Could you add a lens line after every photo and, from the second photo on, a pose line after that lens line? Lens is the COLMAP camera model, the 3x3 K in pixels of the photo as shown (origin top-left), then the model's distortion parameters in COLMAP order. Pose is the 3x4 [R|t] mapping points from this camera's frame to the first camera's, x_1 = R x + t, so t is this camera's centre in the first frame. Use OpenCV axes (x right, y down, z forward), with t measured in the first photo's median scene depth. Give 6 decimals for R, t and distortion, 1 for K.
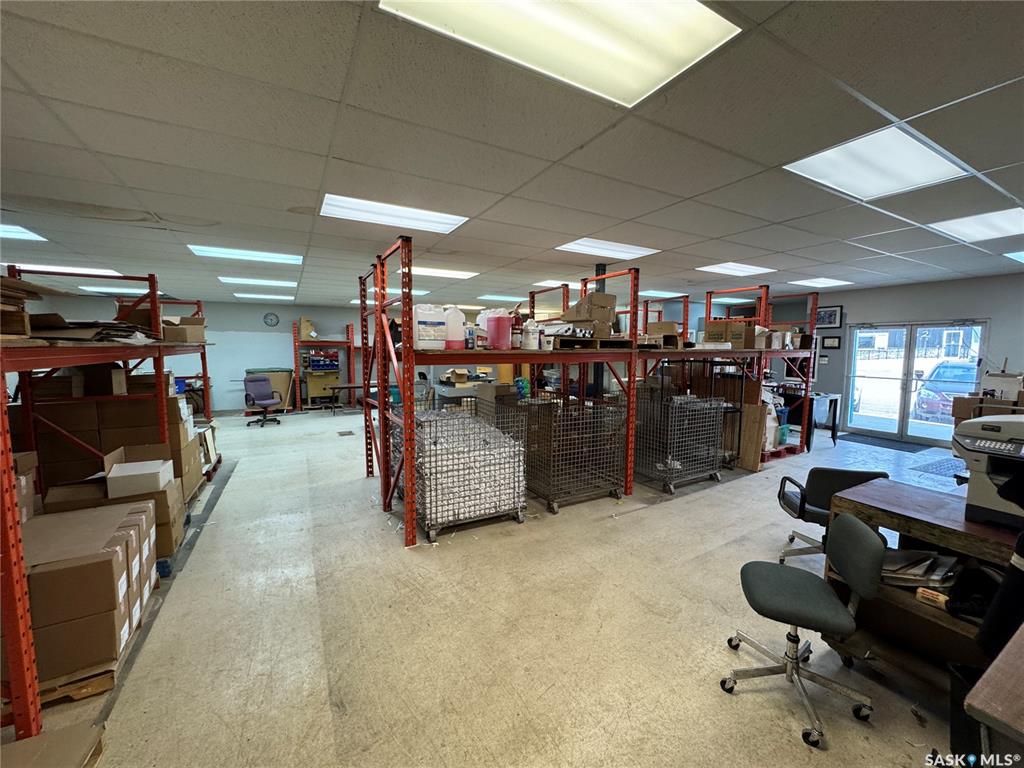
lens RADIAL K [[408.6, 0, 512.0], [0, 408.6, 384.0], [0, 0, 1]] dist [-0.001654, -0.000259]
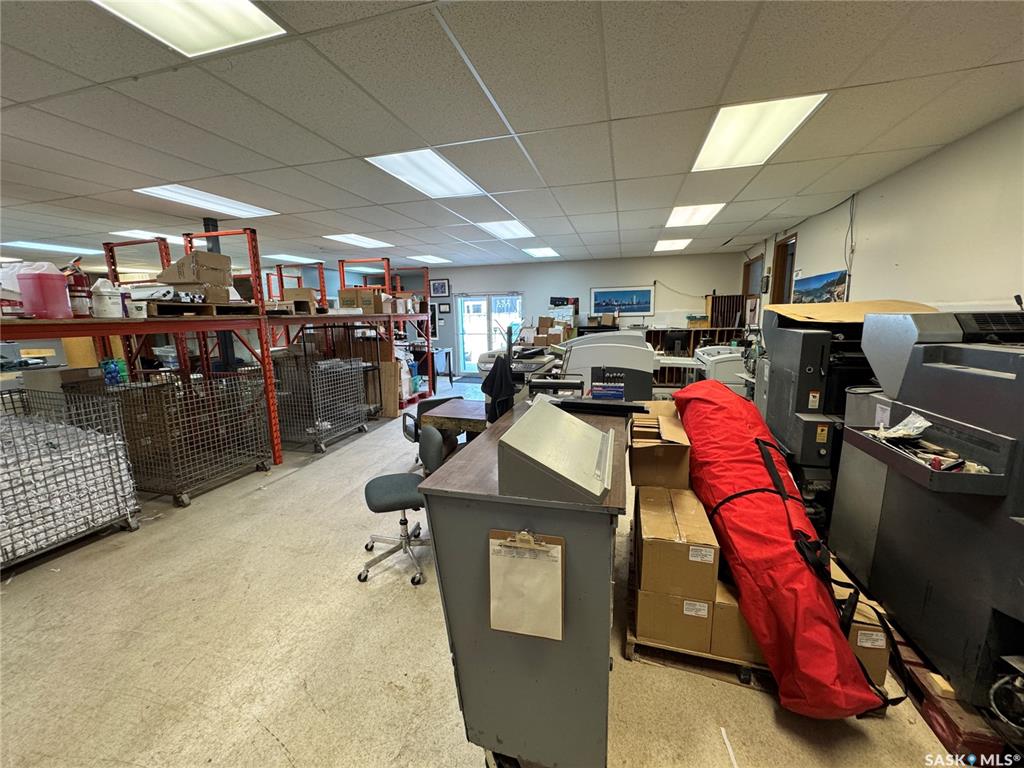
lens RADIAL K [[408.6, 0, 512.0], [0, 408.6, 384.0], [0, 0, 1]] dist [-0.001654, -0.000259]
pose [[0.704797, -0.136493, 0.696154, 0.022518], [0.083394, 0.990453, 0.109766, 0.018175], [-0.704490, -0.019308, 0.709451, -0.098400]]
